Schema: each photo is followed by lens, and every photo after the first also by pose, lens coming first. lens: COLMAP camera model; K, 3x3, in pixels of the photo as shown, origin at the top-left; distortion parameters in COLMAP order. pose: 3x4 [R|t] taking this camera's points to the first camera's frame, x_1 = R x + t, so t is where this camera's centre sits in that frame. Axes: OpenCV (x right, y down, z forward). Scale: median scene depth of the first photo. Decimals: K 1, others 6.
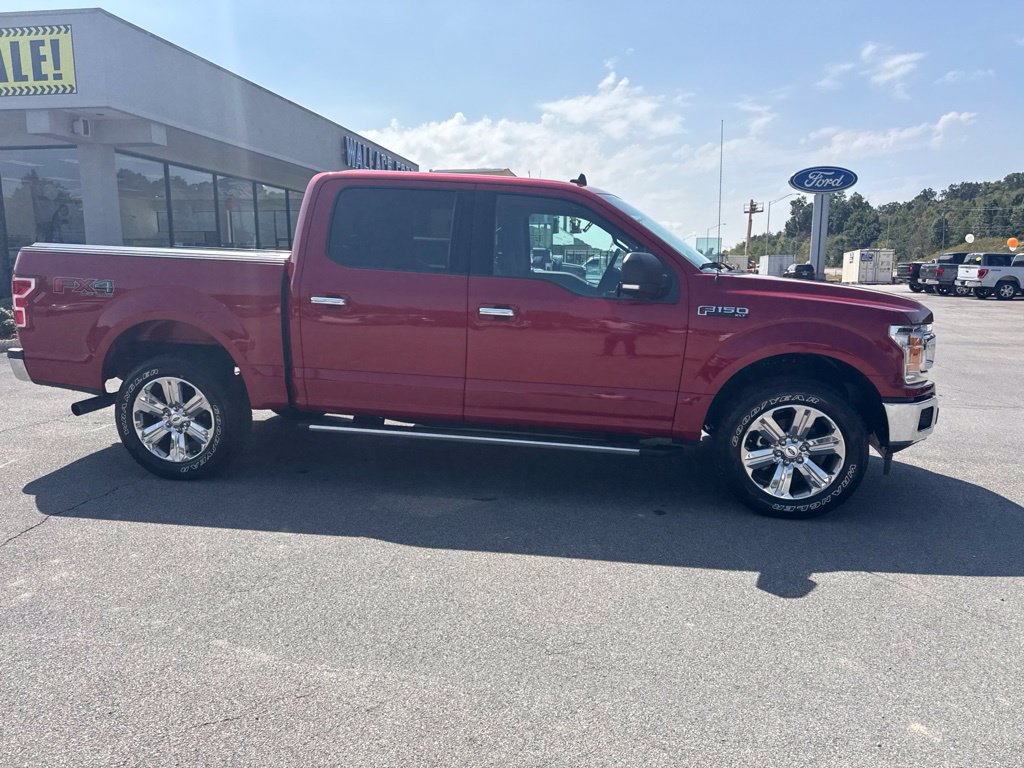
lens RADIAL K [[729.0, 0, 516.3], [0, 729.0, 382.5], [0, 0, 1]] dist [0.026045, -0.028525]
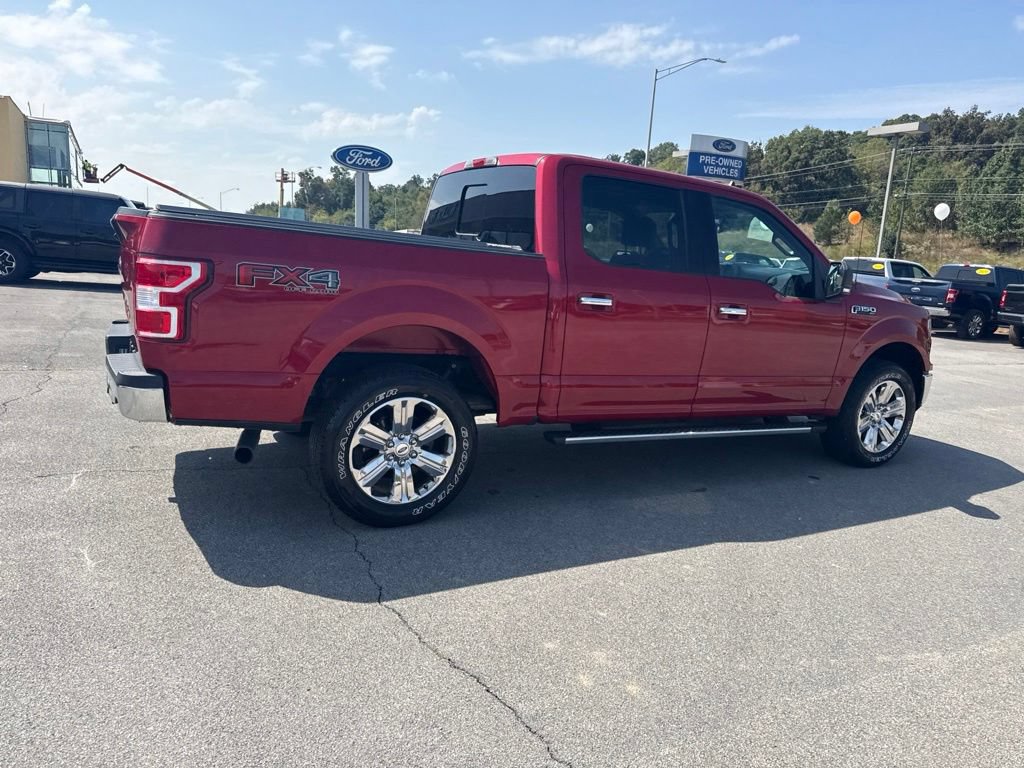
lens RADIAL K [[729.0, 0, 517.2], [0, 729.0, 386.4], [0, 0, 1]] dist [0.026045, -0.028525]
pose [[0.793934, -0.070868, 0.603859, -0.830995], [0.042896, 0.997238, 0.060636, -0.059632], [-0.606488, -0.022238, 0.794781, 0.308976]]
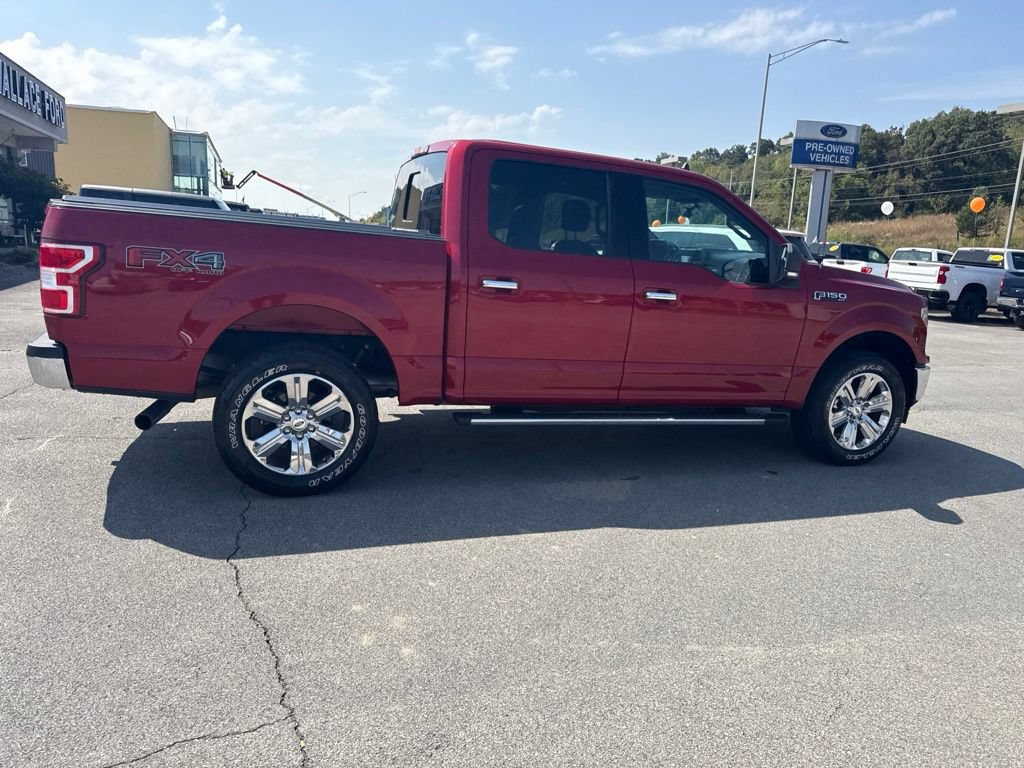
lens RADIAL K [[729.0, 0, 507.6], [0, 729.0, 388.4], [0, 0, 1]] dist [0.026045, -0.028525]
pose [[0.886965, -0.055750, 0.458459, -0.630744], [0.031689, 0.997694, 0.060015, -0.032143], [-0.460748, -0.038703, 0.886687, 0.160819]]
